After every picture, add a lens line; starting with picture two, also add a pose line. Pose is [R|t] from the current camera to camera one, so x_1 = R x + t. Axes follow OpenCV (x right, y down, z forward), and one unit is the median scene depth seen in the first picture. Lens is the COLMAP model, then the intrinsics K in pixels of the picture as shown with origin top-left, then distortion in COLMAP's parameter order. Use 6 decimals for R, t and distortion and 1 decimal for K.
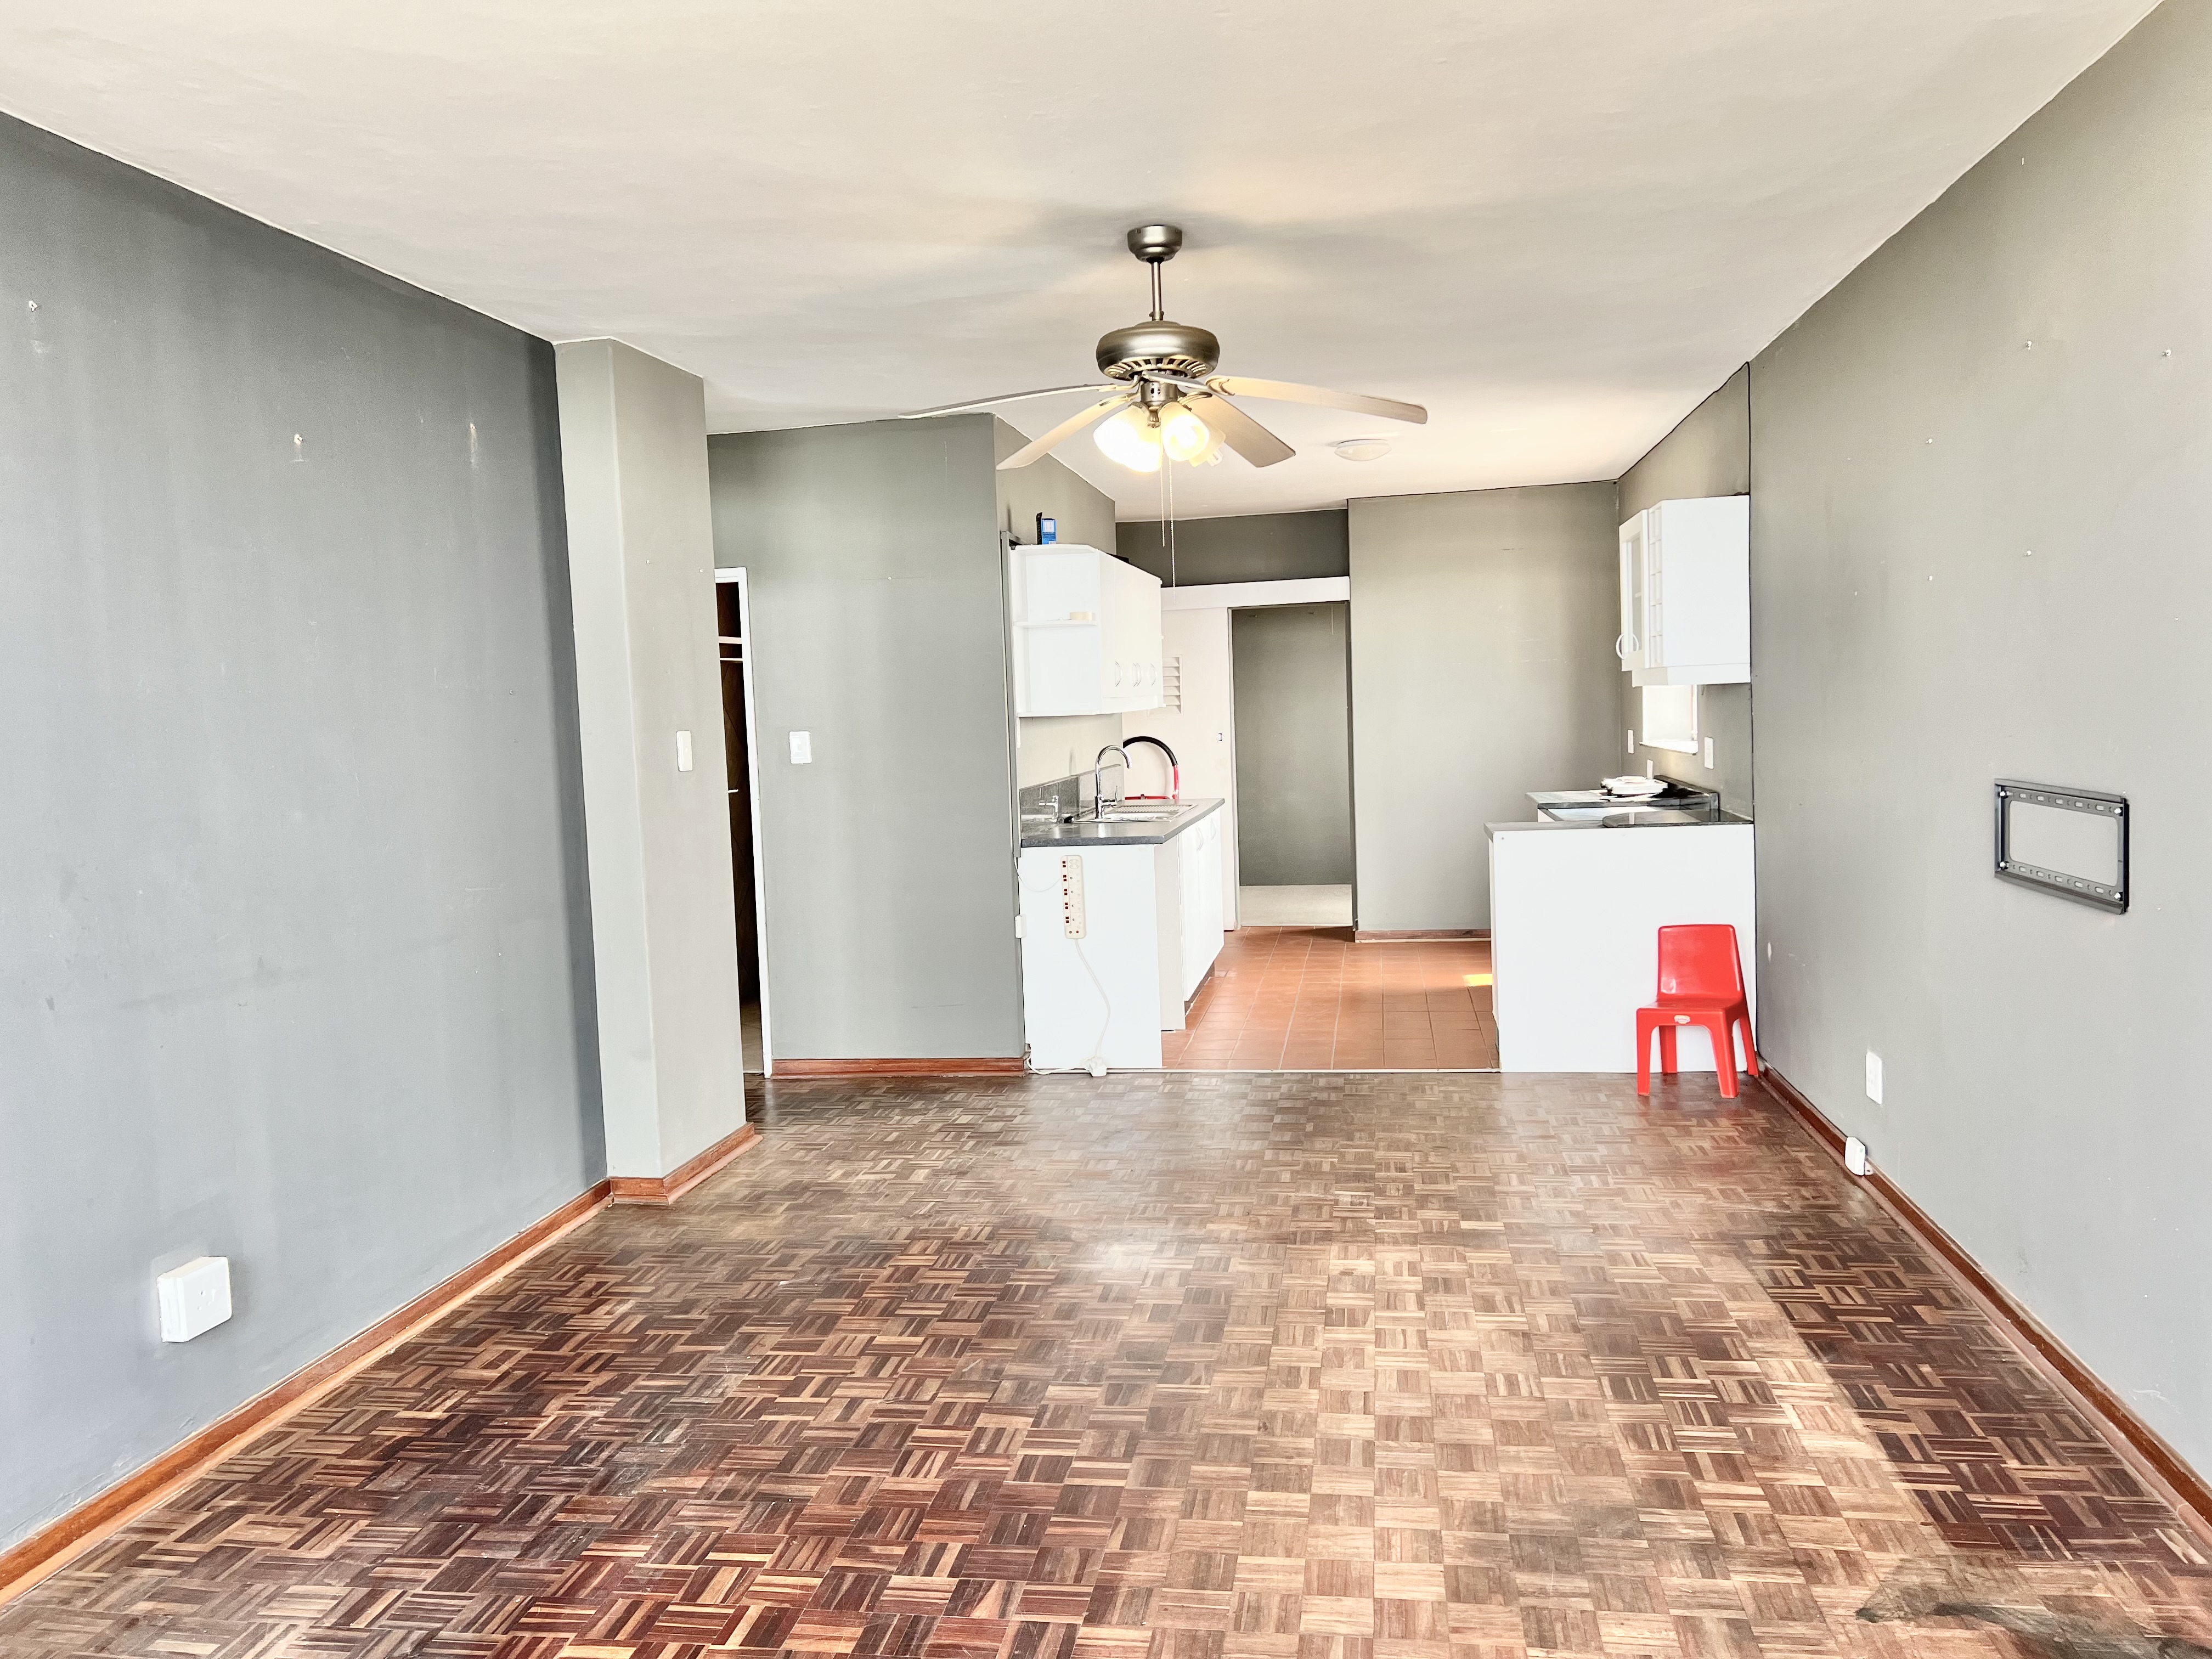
lens RADIAL K [[1659.3, 0, 1106.3], [0, 1659.3, 828.8], [0, 0, 1]] dist [0.057320, -0.073507]
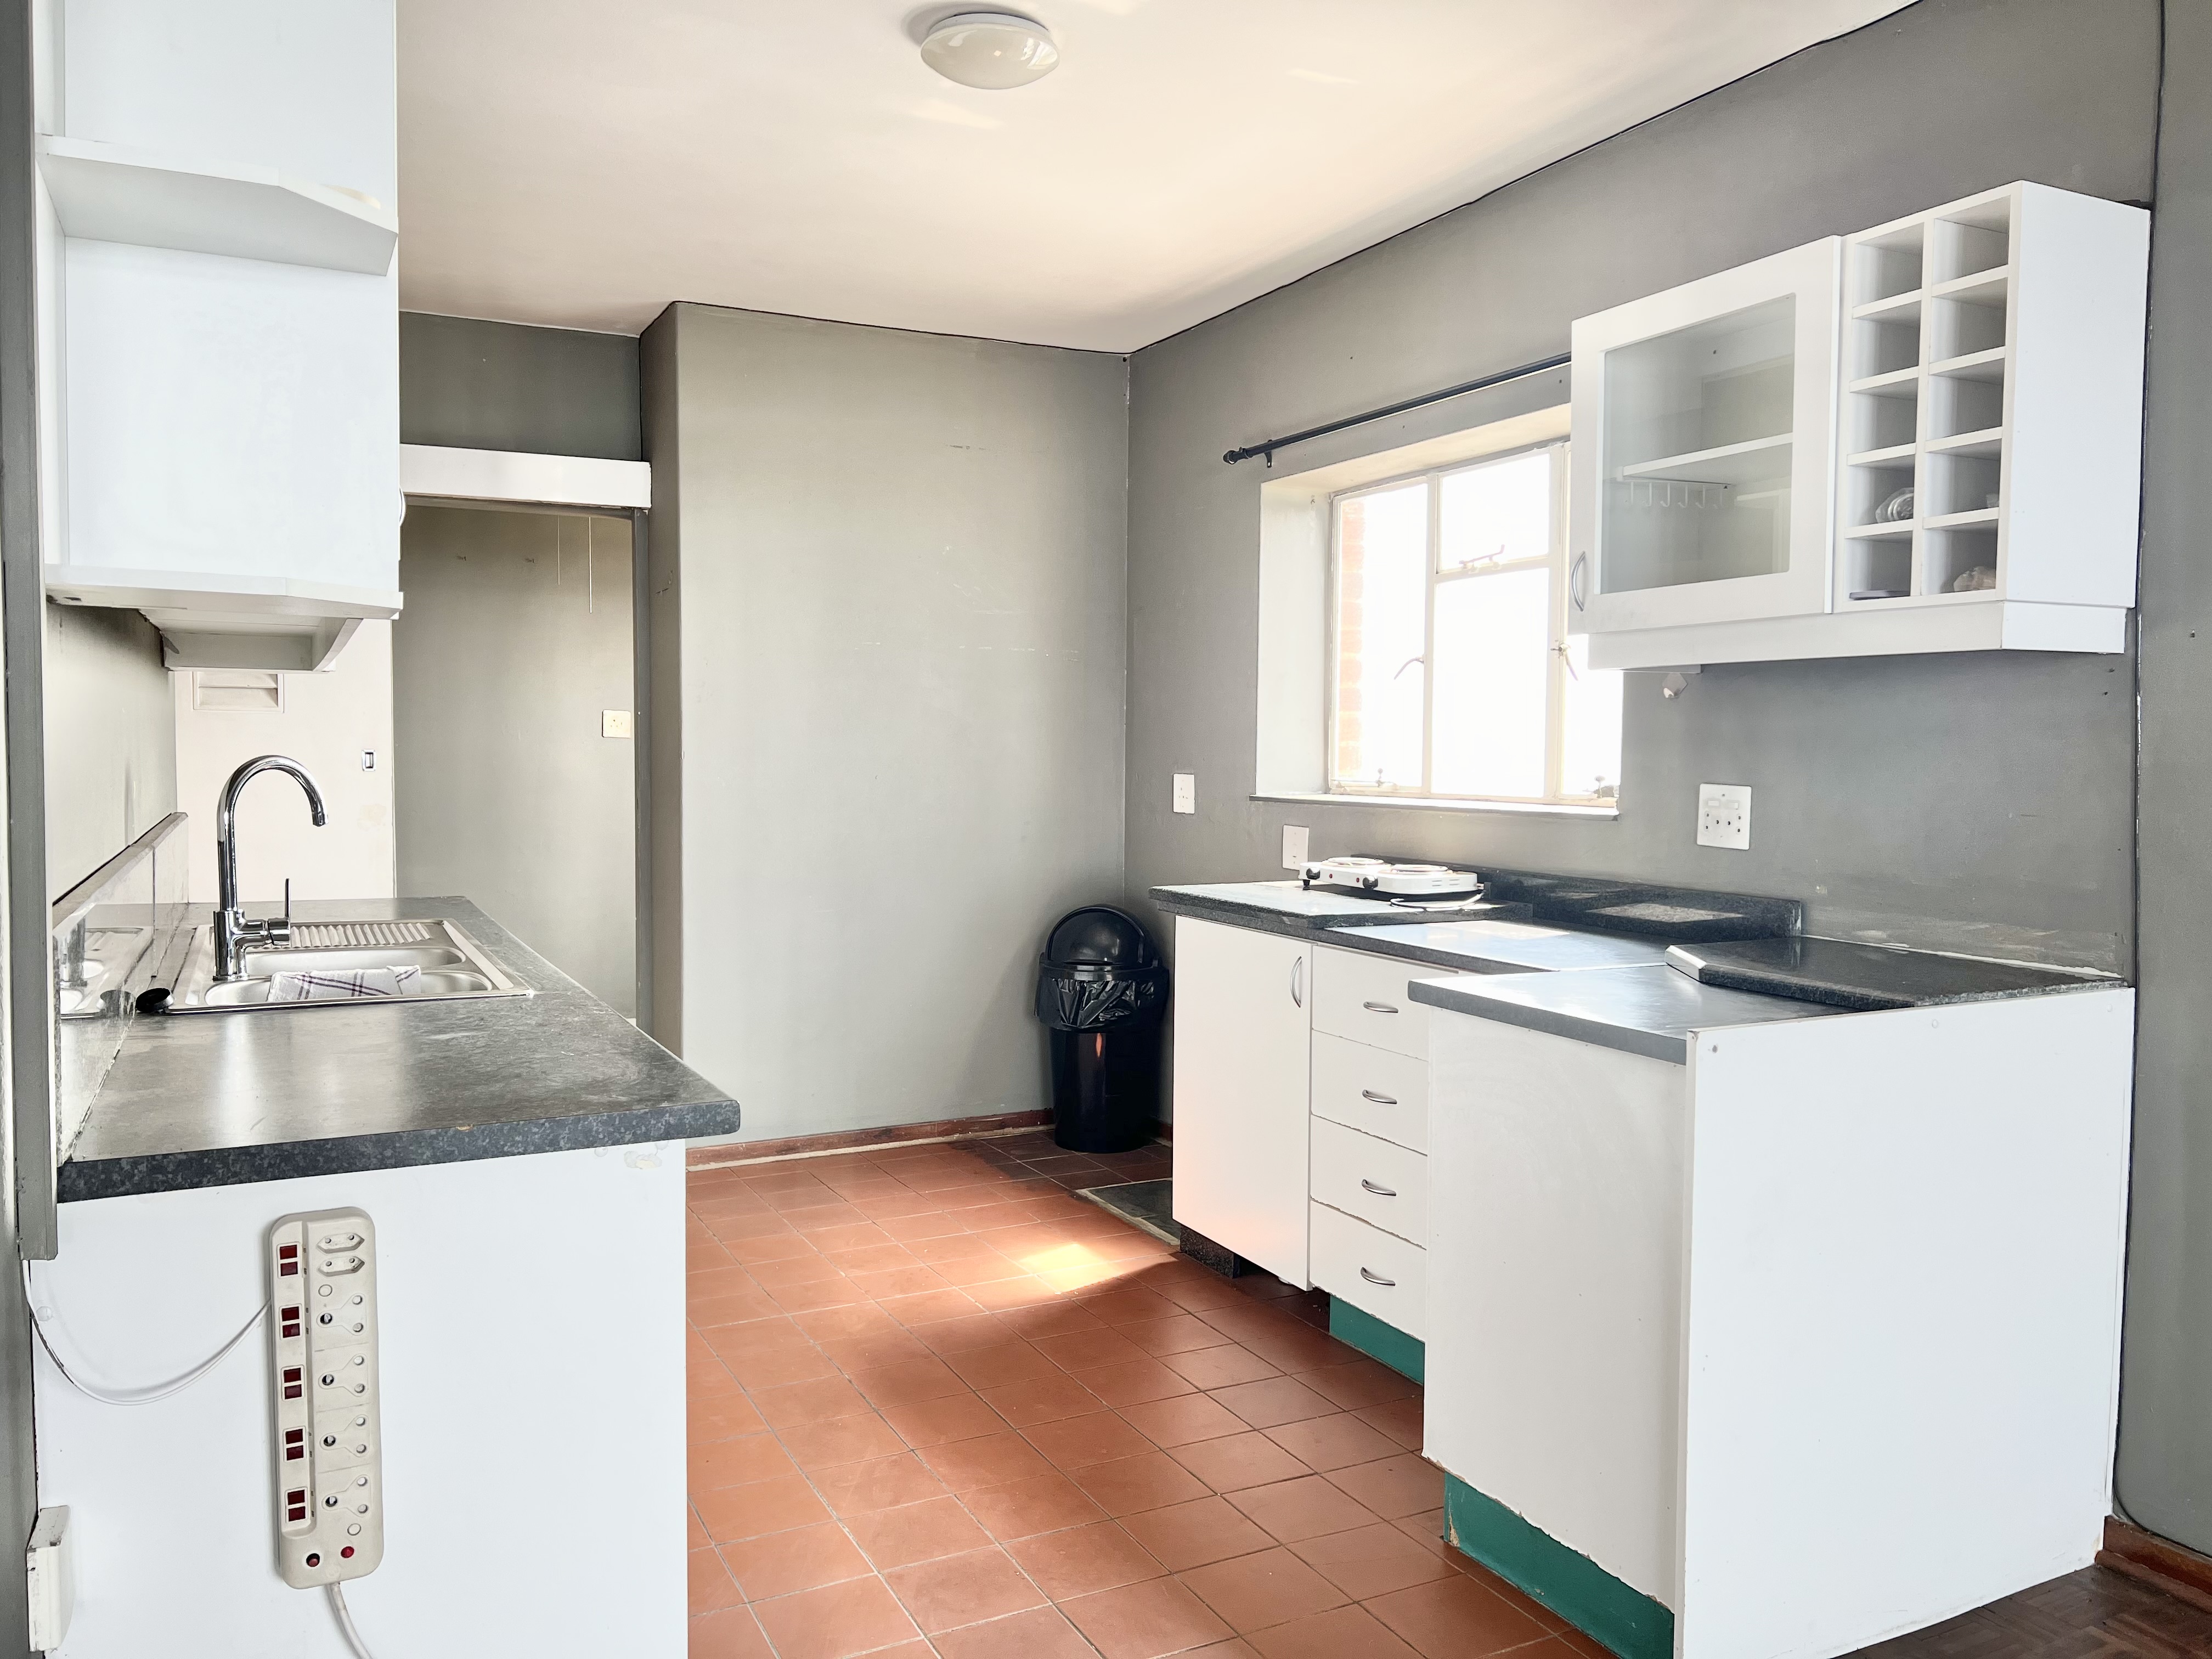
lens RADIAL K [[1659.3, 0, 1118.0], [0, 1659.3, 814.1], [0, 0, 1]] dist [0.057320, -0.073507]
pose [[0.805052, 0.016723, 0.592968, -0.114544], [0.006934, 0.999269, -0.037596, -0.048675], [-0.593163, 0.034379, 0.804348, 1.214025]]
